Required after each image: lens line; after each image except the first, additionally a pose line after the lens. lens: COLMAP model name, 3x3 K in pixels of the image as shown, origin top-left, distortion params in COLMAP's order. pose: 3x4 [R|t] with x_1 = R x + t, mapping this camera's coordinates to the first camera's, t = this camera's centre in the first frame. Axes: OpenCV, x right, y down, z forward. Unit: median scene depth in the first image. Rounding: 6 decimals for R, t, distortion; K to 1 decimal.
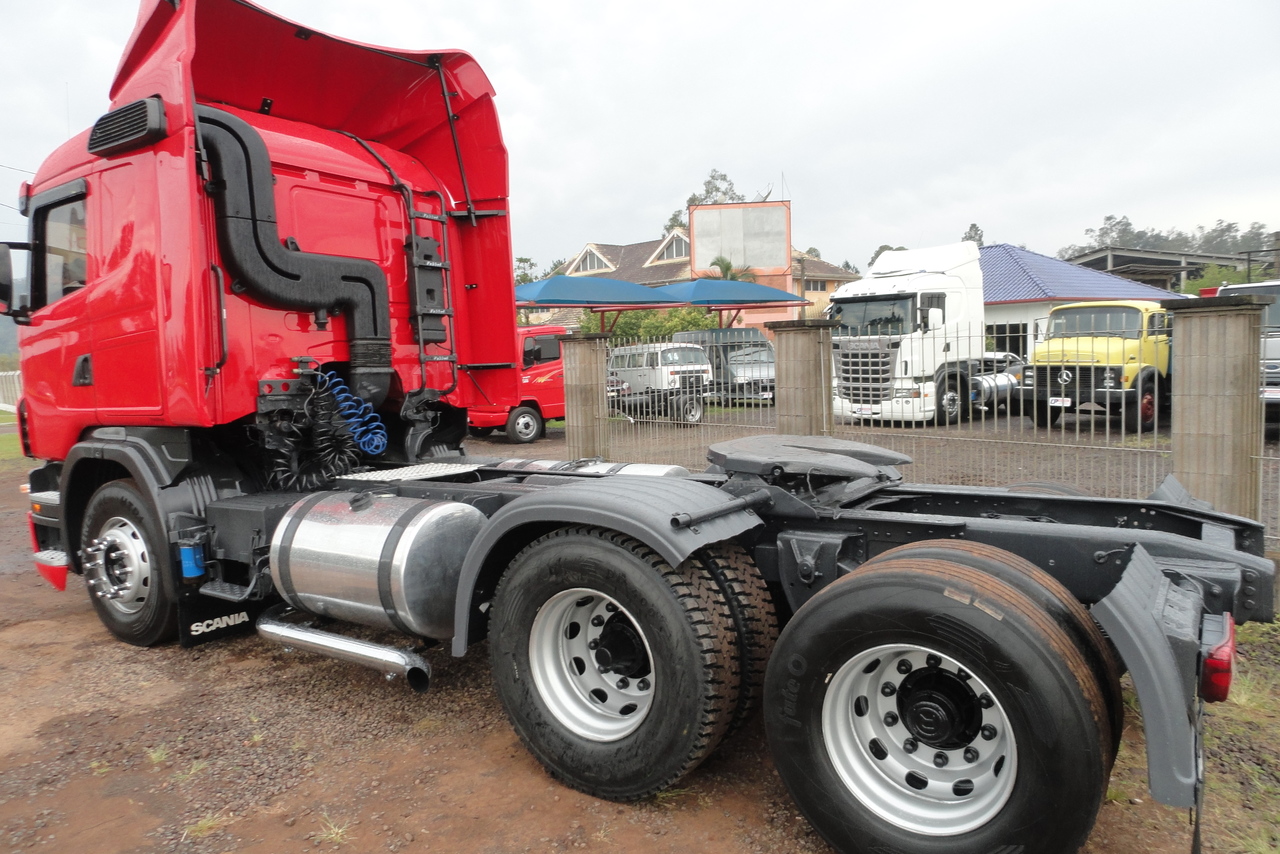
lens RADIAL K [[889.7, 0, 635.3], [0, 889.7, 425.8], [0, 0, 1]] dist [0.003604, -0.002920]
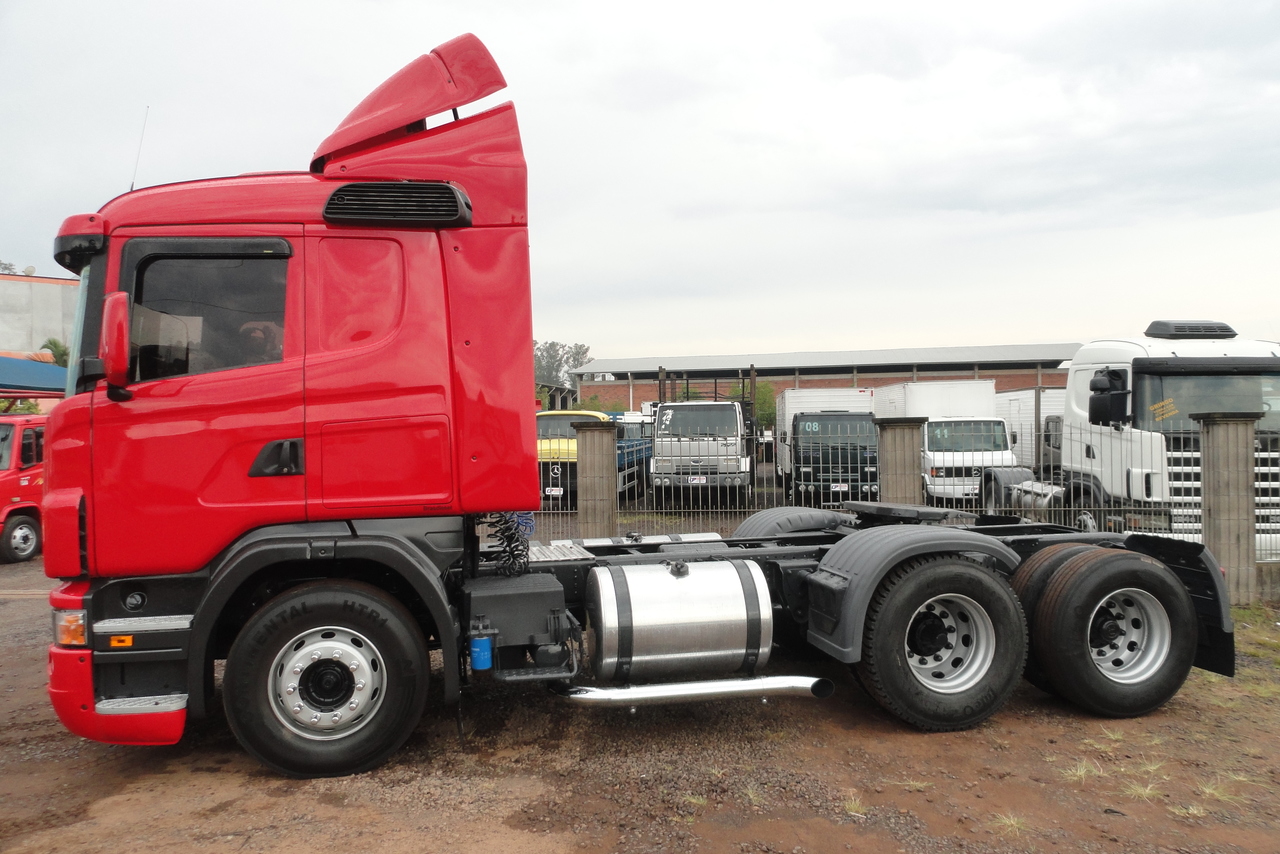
lens RADIAL K [[889.7, 0, 635.3], [0, 889.7, 425.8], [0, 0, 1]] dist [0.003604, -0.002920]
pose [[0.714378, 0.026786, 0.699247, -1.050015], [0.052599, 0.994385, -0.091829, 0.003168], [-0.697780, 0.102381, 0.708958, 0.165853]]
